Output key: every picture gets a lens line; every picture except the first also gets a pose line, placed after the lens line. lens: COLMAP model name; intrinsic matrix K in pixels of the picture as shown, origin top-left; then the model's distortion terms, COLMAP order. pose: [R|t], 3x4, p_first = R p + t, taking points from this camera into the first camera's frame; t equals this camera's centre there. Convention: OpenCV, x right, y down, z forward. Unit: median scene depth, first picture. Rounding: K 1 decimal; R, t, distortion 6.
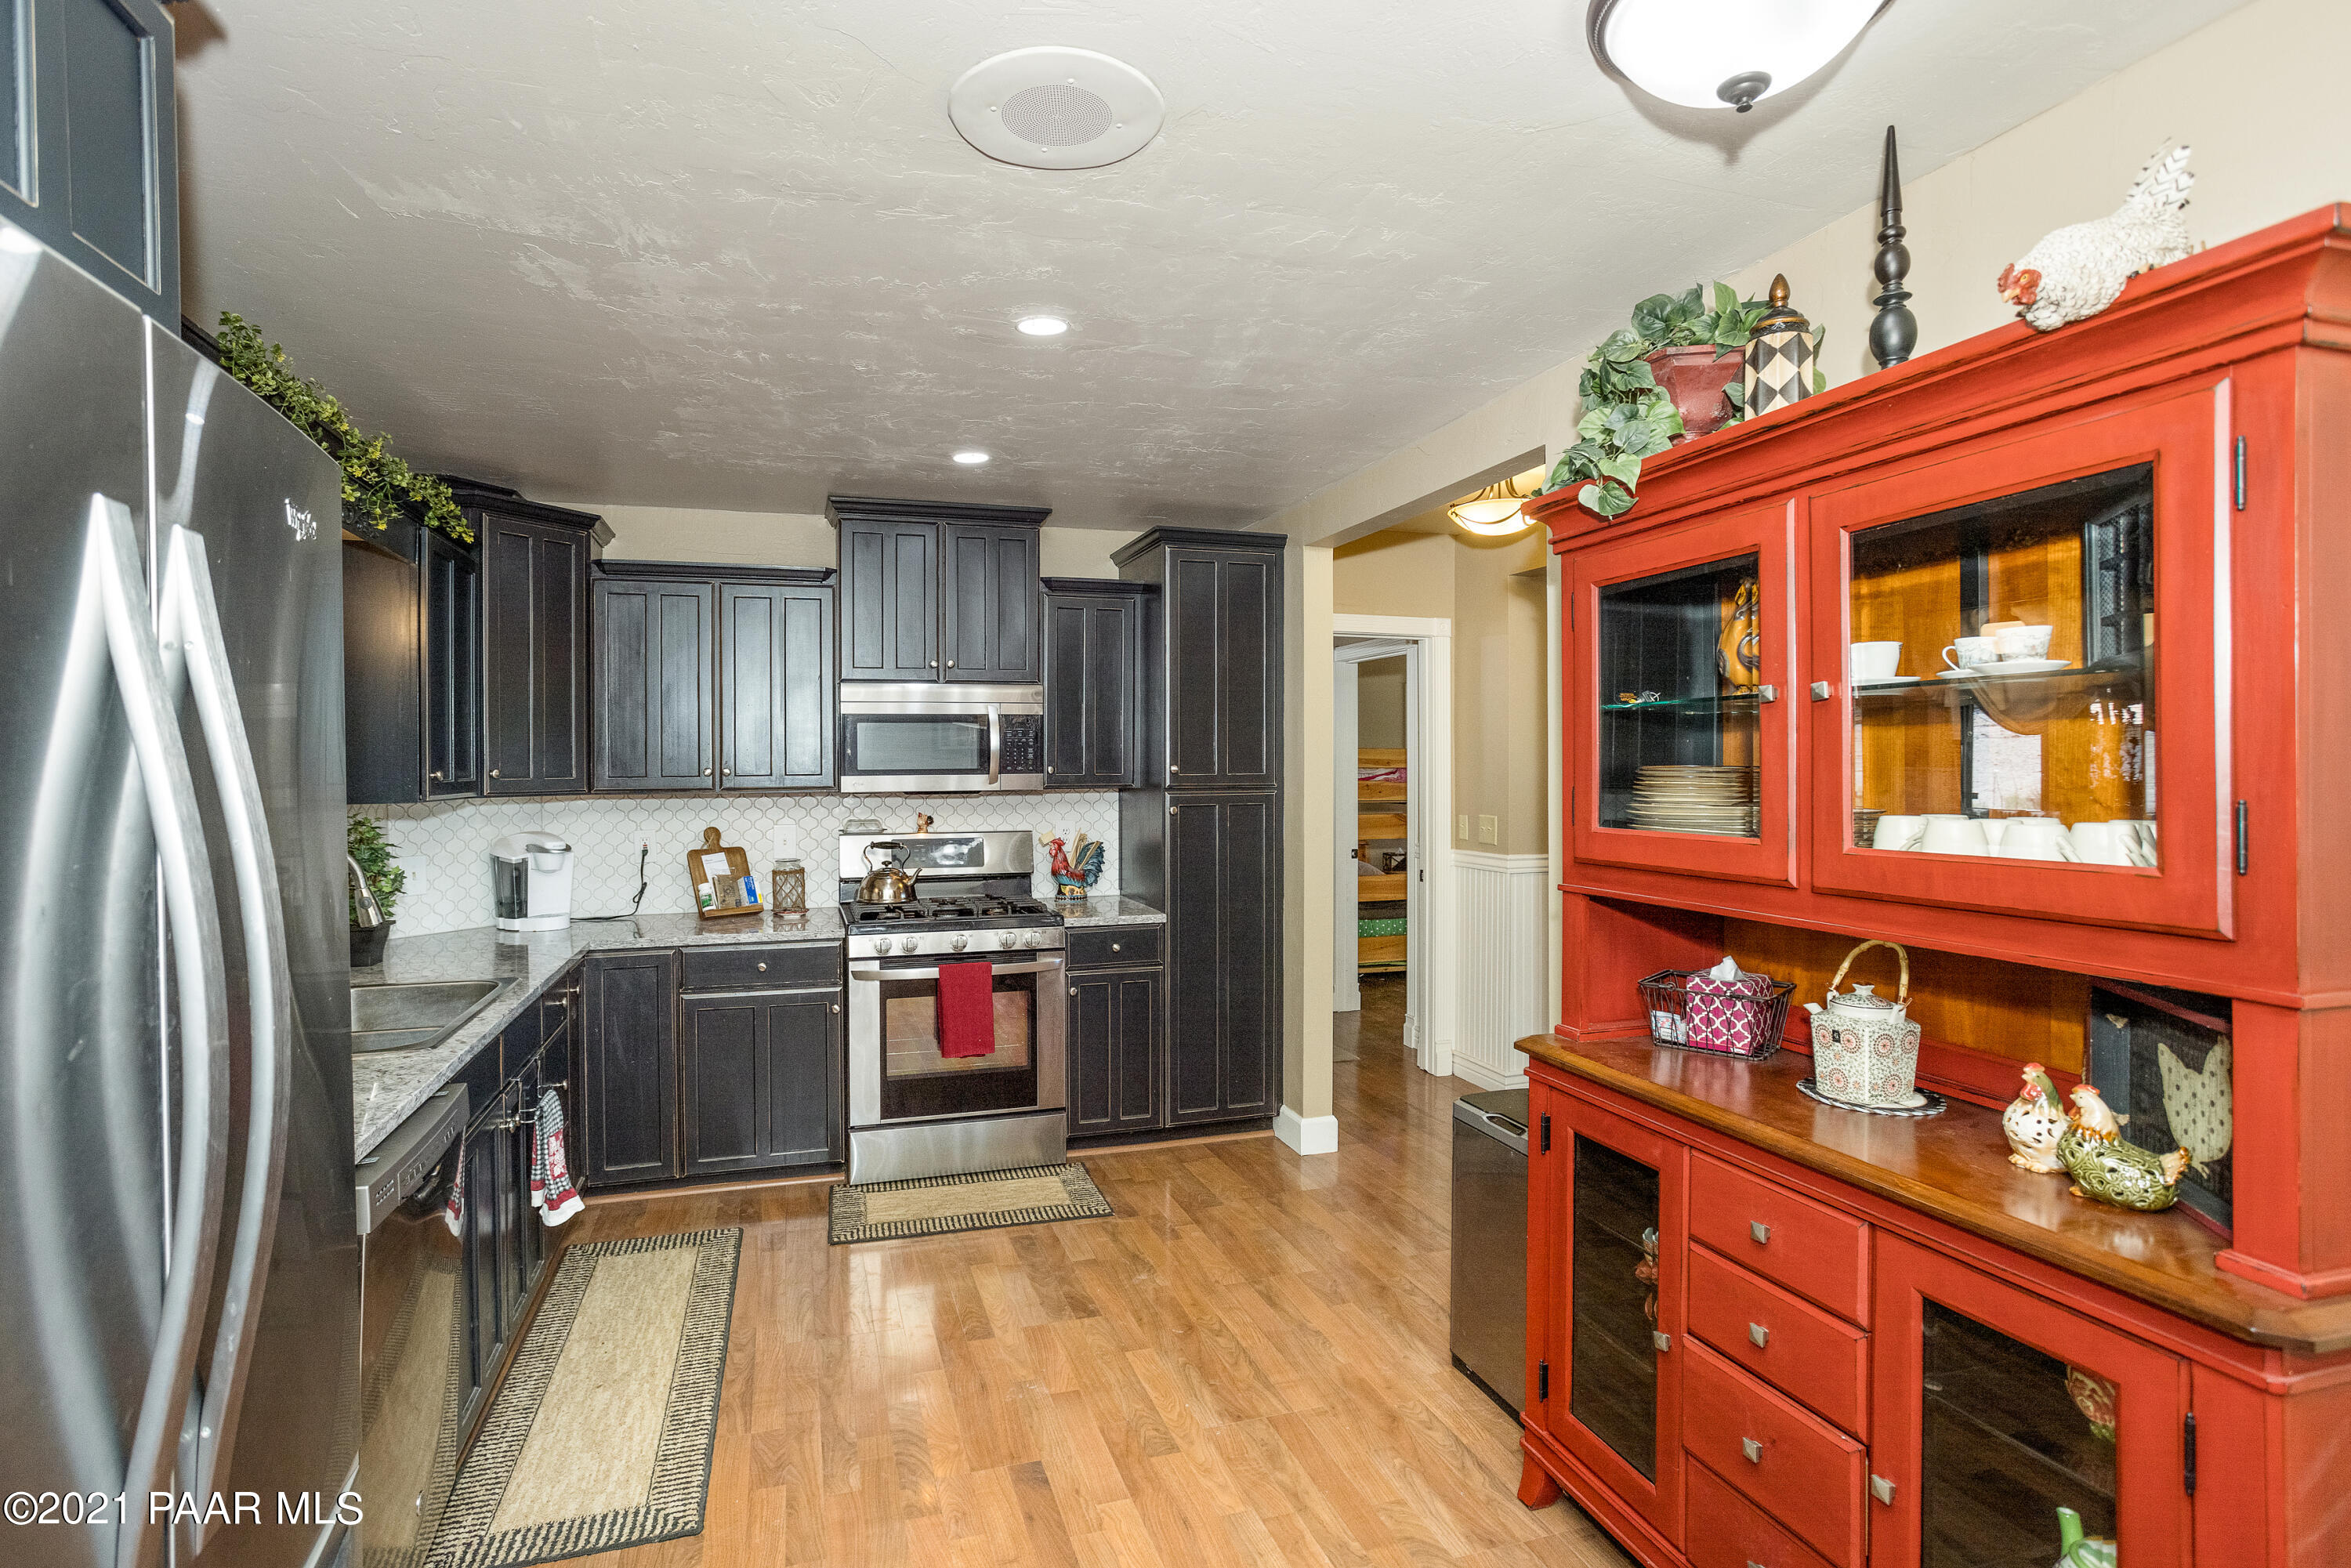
lens RADIAL K [[1233.5, 0, 1182.3], [0, 1233.5, 767.9], [0, 0, 1]] dist [-0.025599, -0.000103]
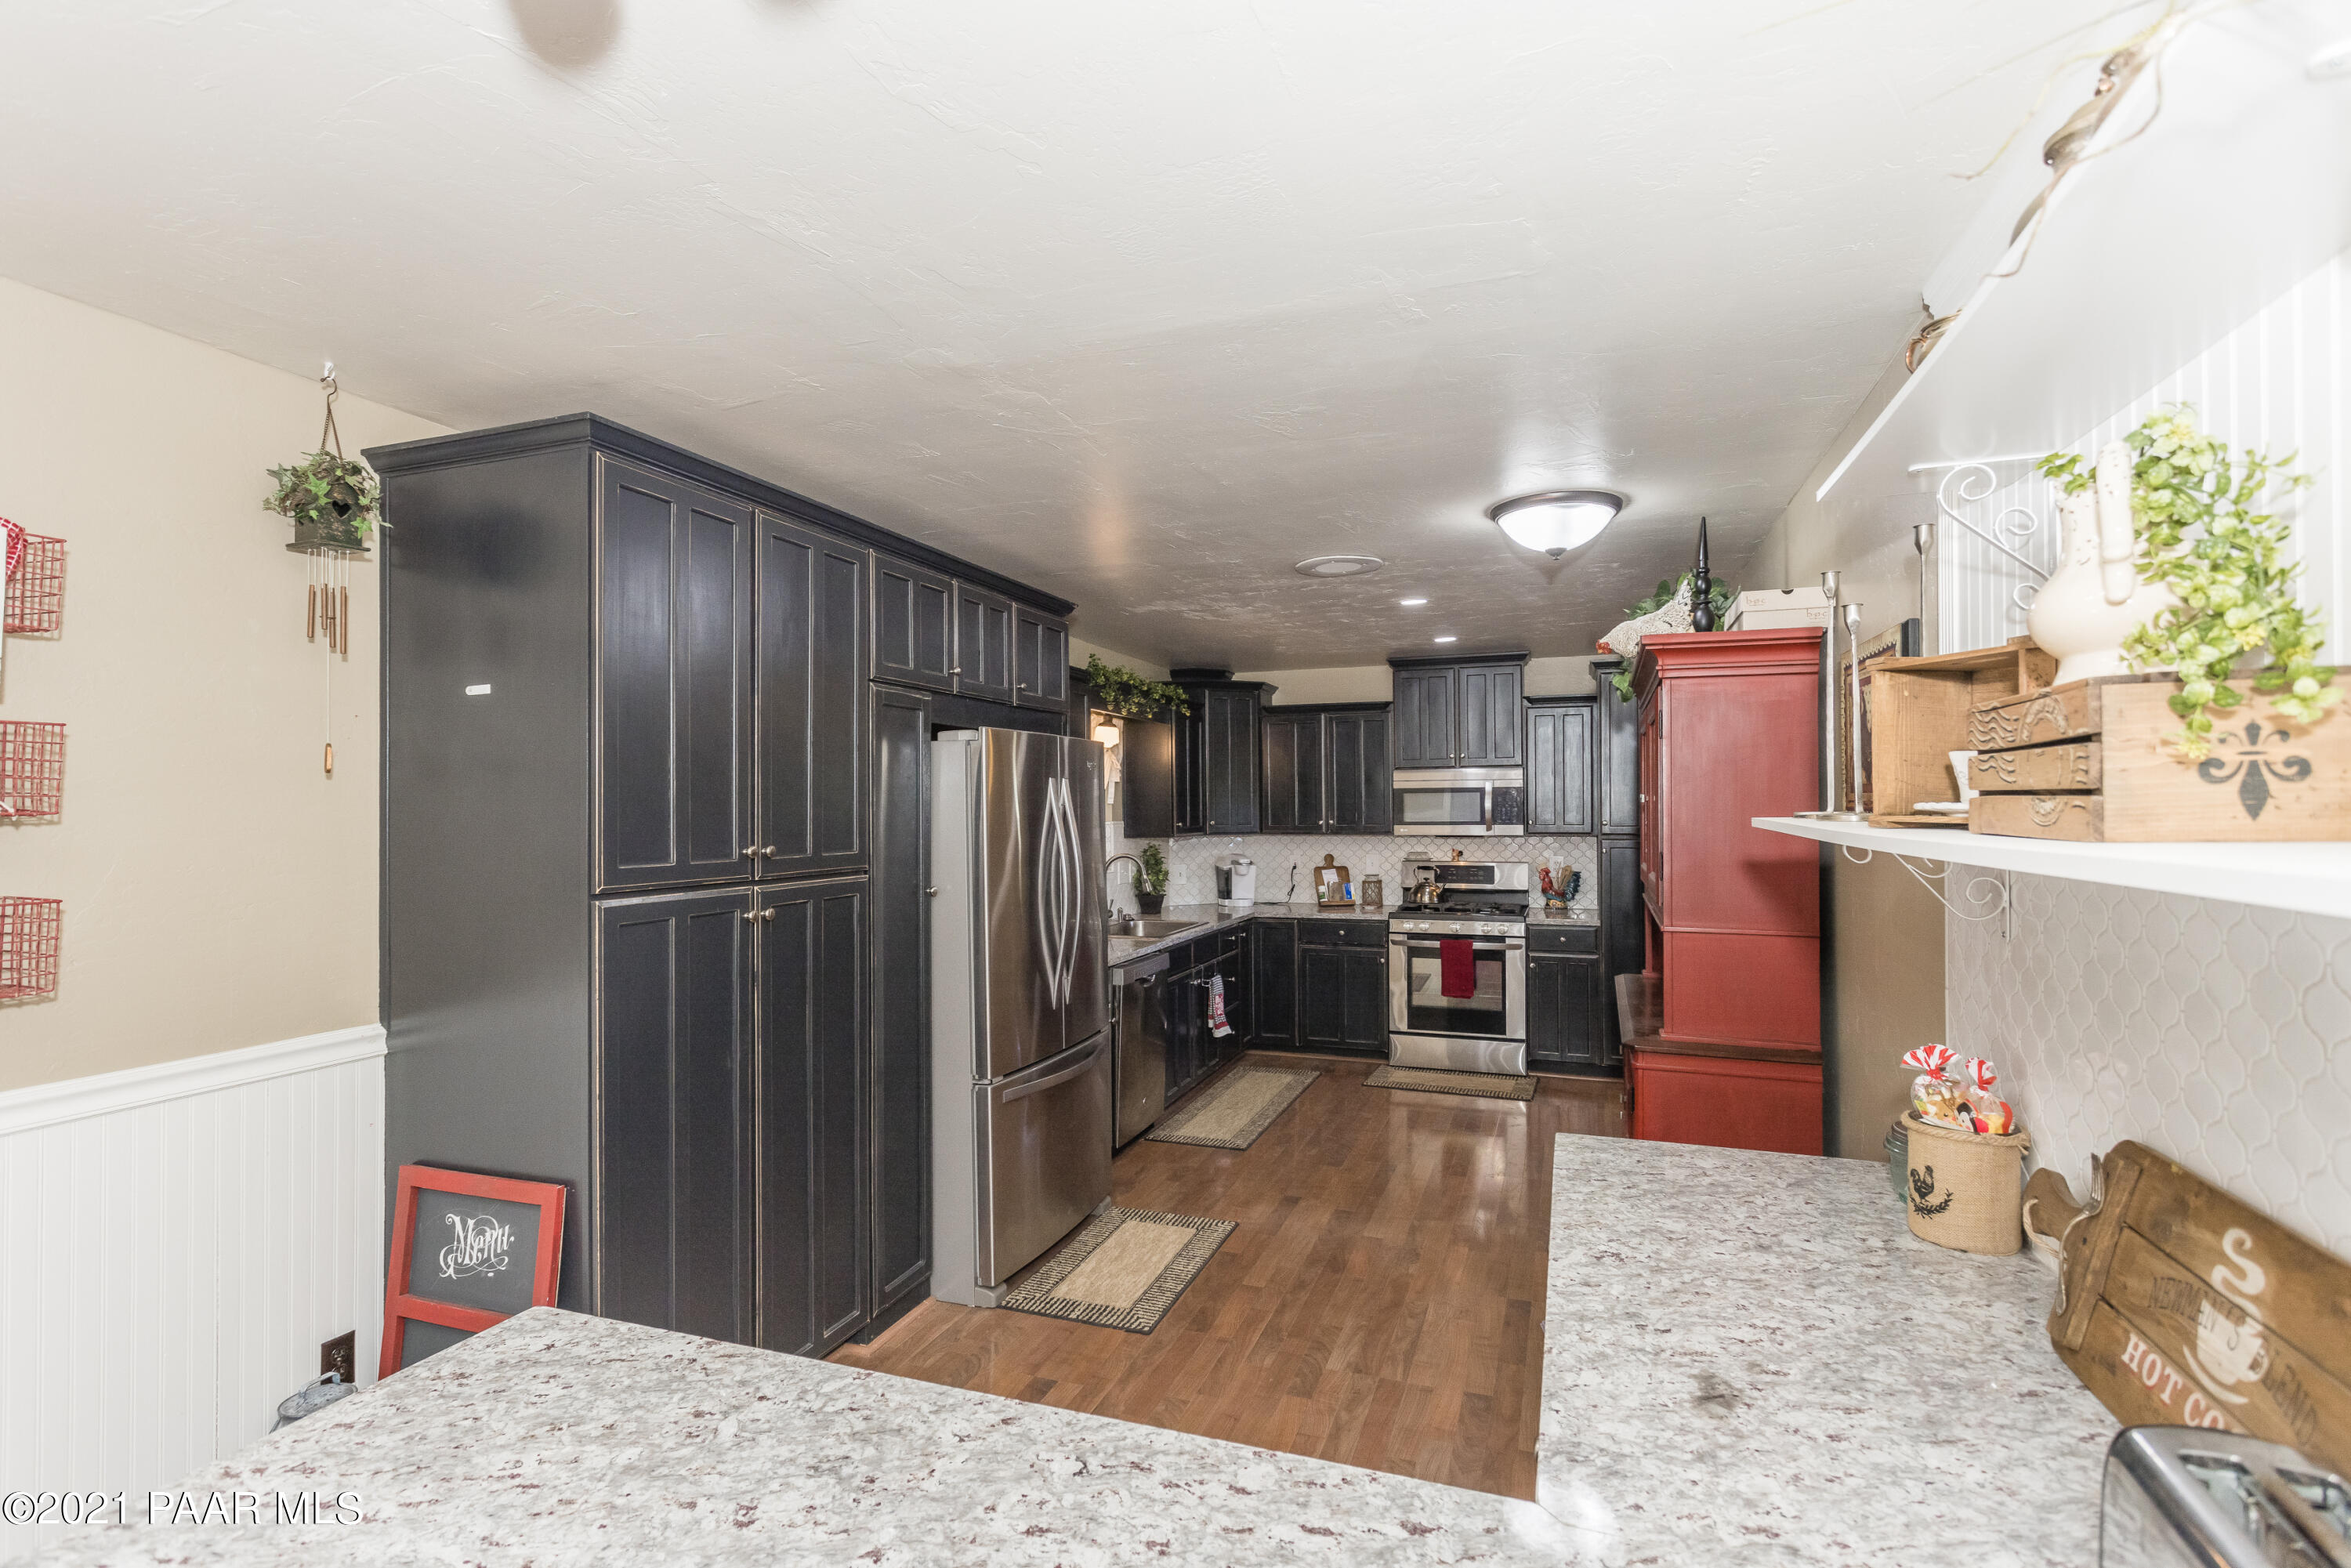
lens RADIAL K [[1102.7, 0, 1165.4], [0, 1102.7, 805.6], [0, 0, 1]] dist [0.004992, 0.001093]
pose [[0.804150, -0.000013, -0.594426, 0.357806], [-0.001223, 0.999998, -0.001678, -0.017151], [0.594425, 0.002076, 0.804148, -0.388289]]
